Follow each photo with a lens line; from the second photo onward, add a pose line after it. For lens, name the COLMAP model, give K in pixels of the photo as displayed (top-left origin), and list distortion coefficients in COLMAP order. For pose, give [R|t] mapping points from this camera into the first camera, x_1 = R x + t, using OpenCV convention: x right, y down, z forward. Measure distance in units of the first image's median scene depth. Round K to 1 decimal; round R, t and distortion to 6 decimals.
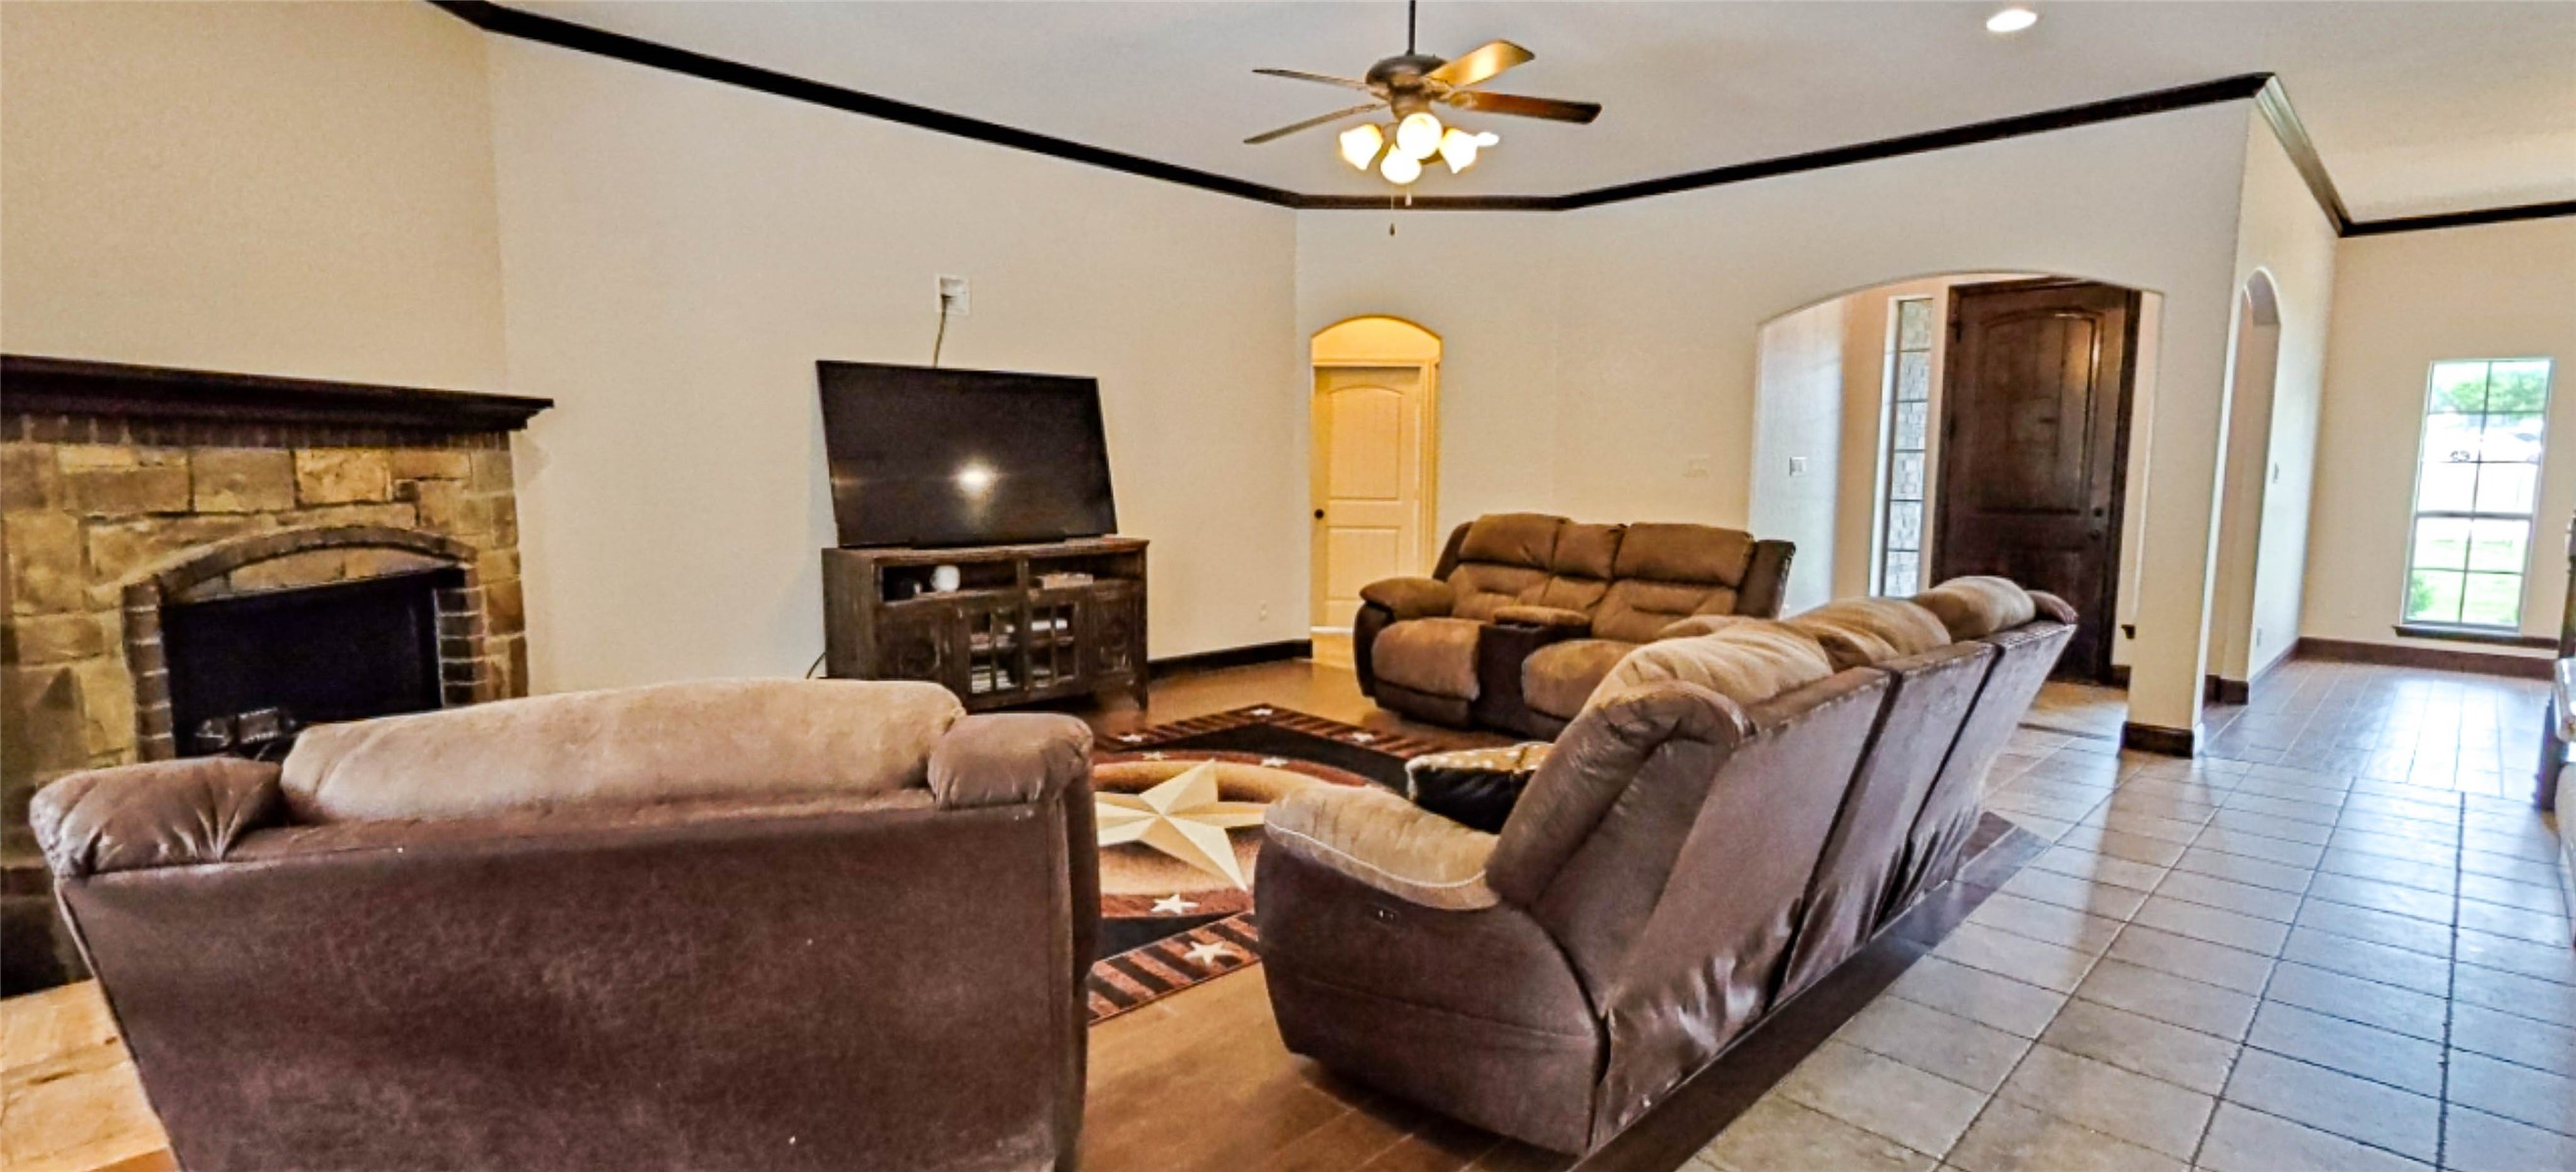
lens RADIAL K [[1160.6, 0, 1303.9], [0, 1160.6, 588.1], [0, 0, 1]] dist [0.004286, 0.001238]
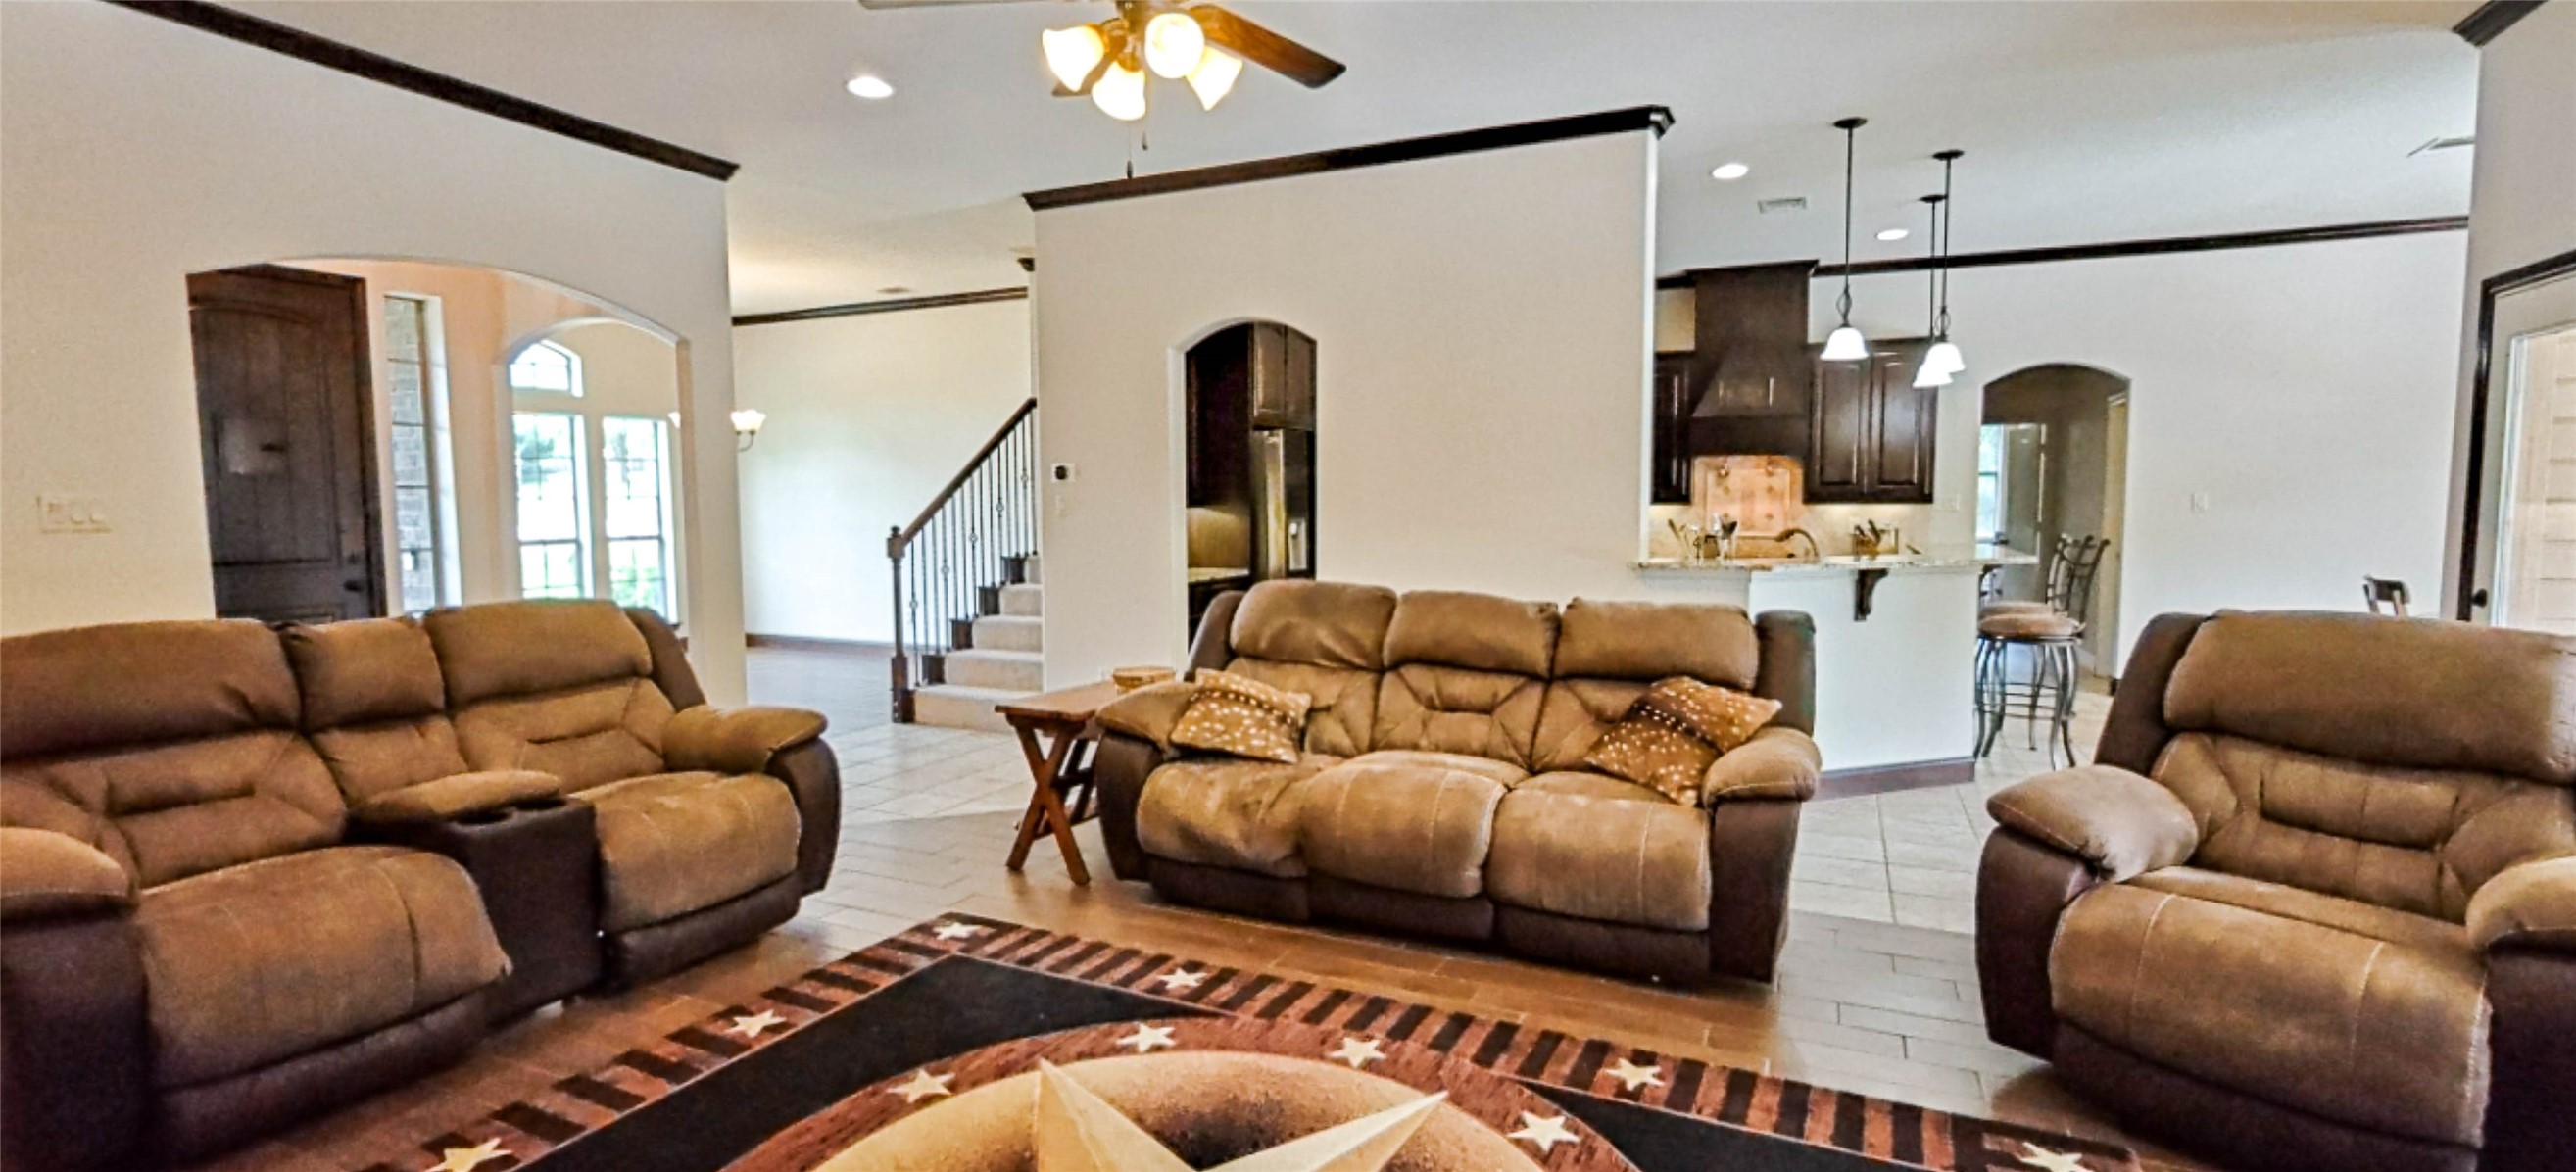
lens RADIAL K [[1160.6, 0, 1296.7], [0, 1160.6, 588.0], [0, 0, 1]] dist [0.004286, 0.001238]
pose [[-0.343994, -0.082349, 0.935354, -0.584112], [0.106332, 0.986323, 0.125942, -0.135419], [-0.932932, 0.142781, -0.330532, 1.108055]]
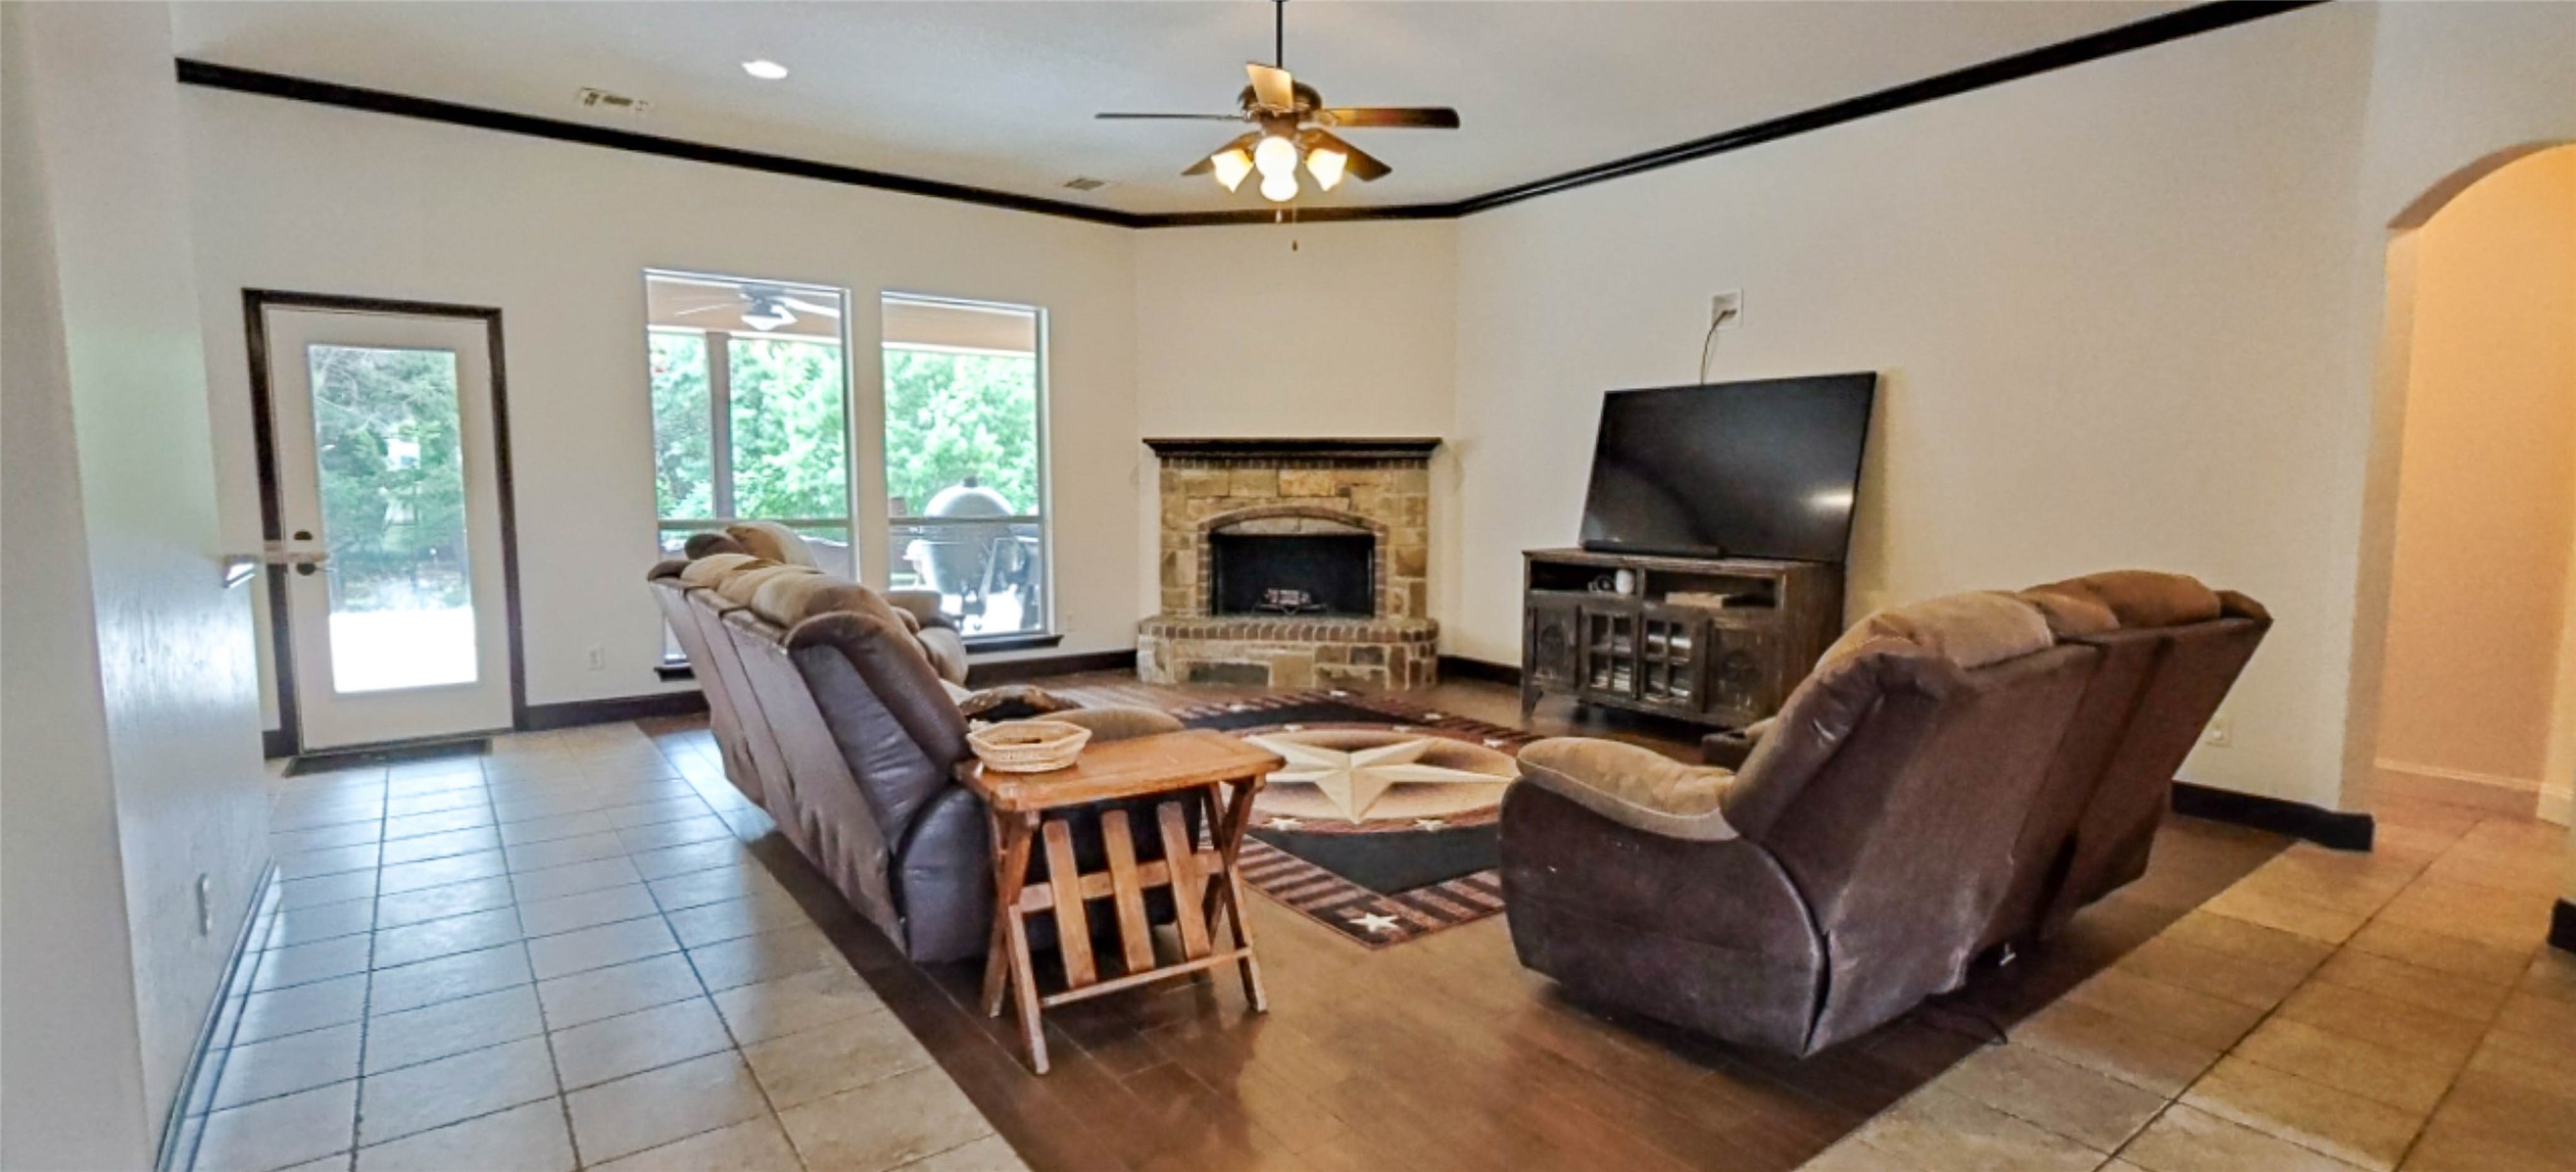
lens RADIAL K [[1160.6, 0, 1289.2], [0, 1160.6, 583.8], [0, 0, 1]] dist [0.004286, 0.001238]
pose [[-0.142808, 0.077833, -0.986685, 1.071634], [-0.114864, 0.988864, 0.094630, -0.097199], [0.983063, 0.126849, -0.132277, 1.113068]]
